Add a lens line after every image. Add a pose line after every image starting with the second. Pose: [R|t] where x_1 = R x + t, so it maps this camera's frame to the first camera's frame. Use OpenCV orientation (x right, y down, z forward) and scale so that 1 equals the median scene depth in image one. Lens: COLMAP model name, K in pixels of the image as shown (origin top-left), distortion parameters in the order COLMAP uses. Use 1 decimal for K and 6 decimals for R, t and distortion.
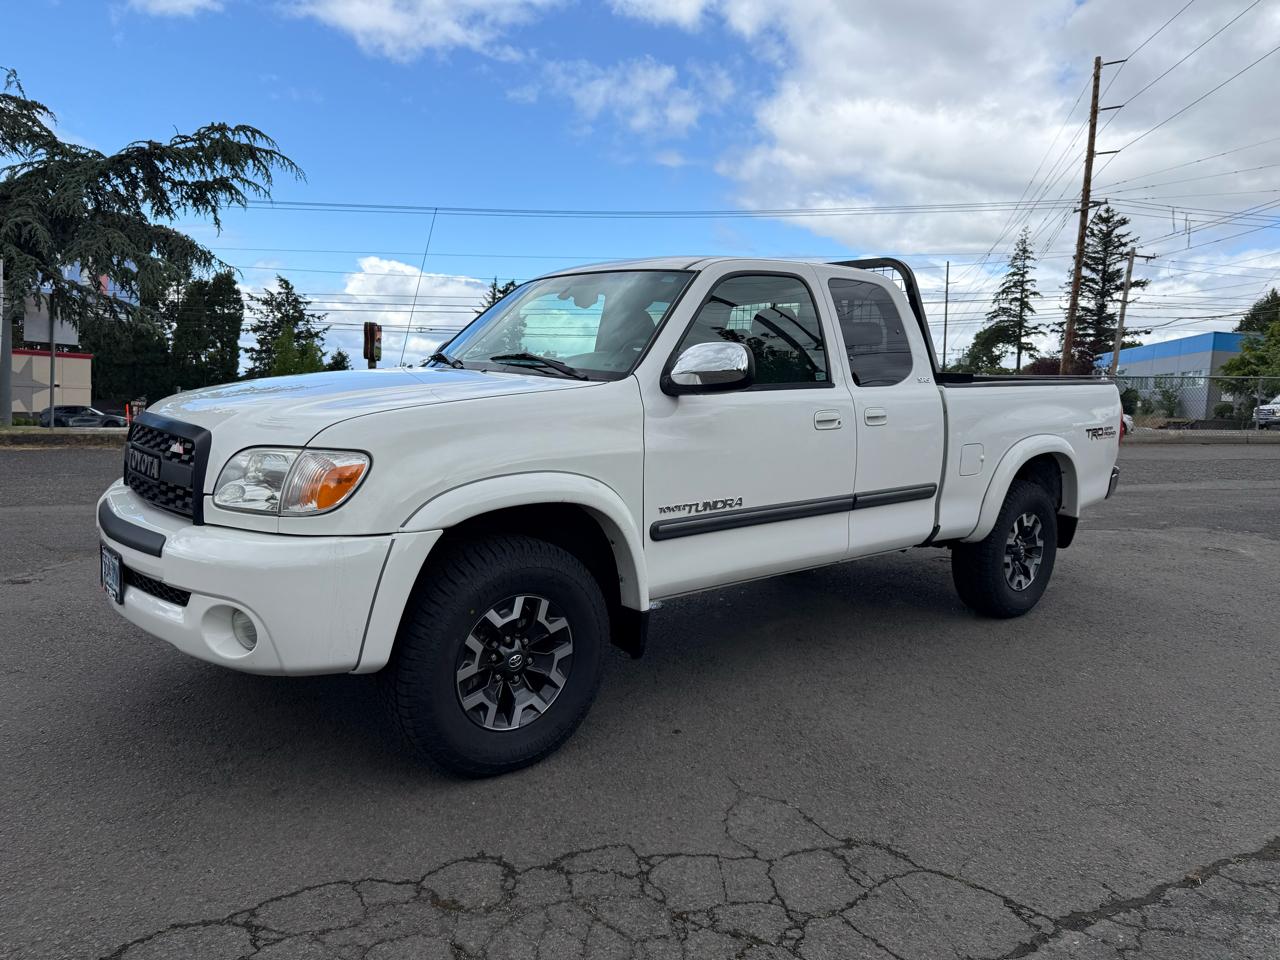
lens RADIAL K [[927.0, 0, 639.6], [0, 927.0, 474.9], [0, 0, 1]] dist [0.049291, -0.064877]
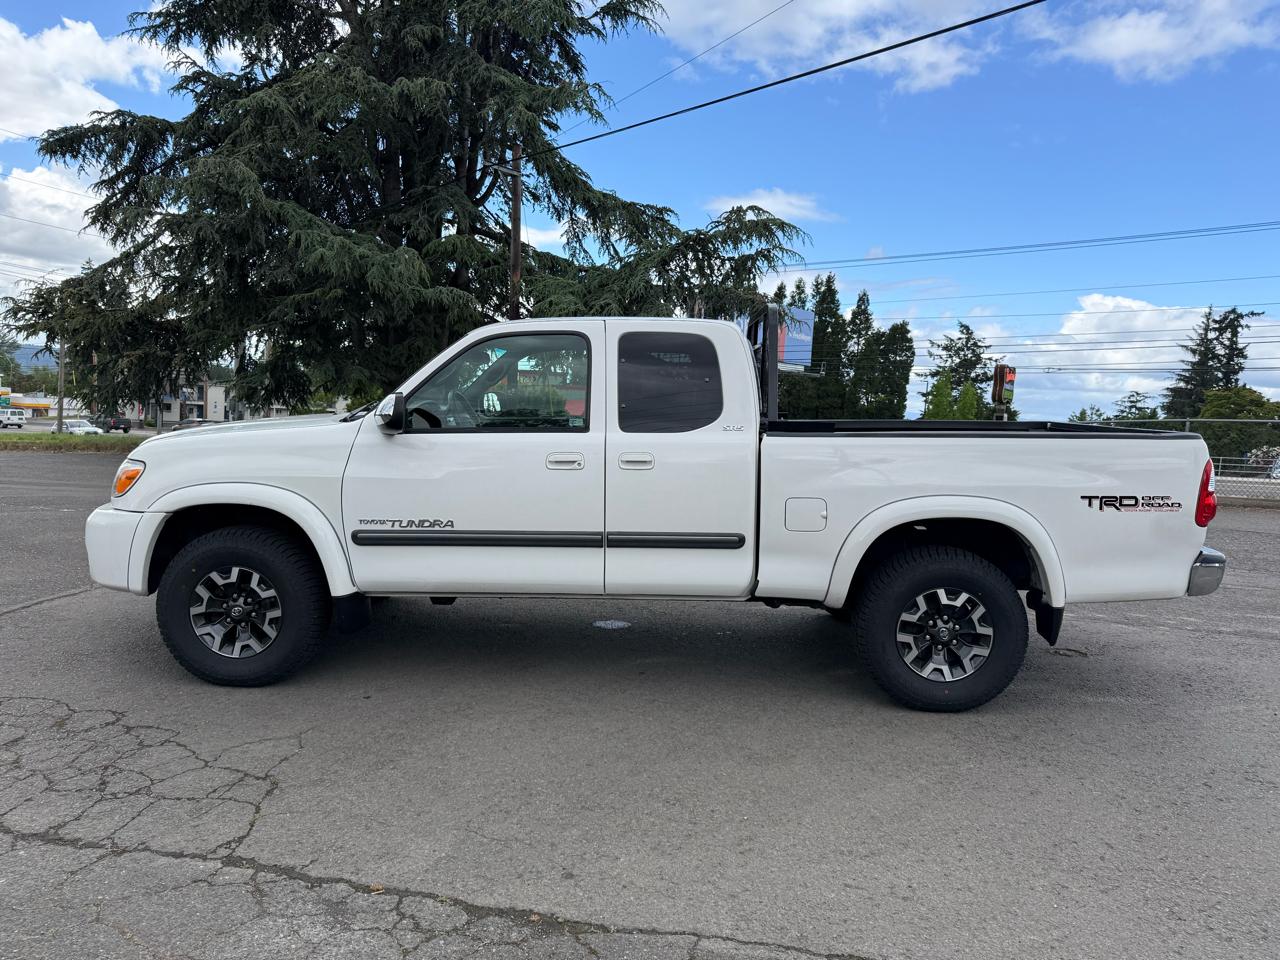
lens RADIAL K [[920.4, 0, 640.0], [0, 920.4, 480.0], [0, 0, 1]] dist [0.039834, -0.063247]
pose [[0.731886, 0.054062, -0.679279, 1.124484], [-0.080577, 0.996720, -0.007491, -0.039769], [0.676646, 0.060217, 0.733842, 0.292645]]
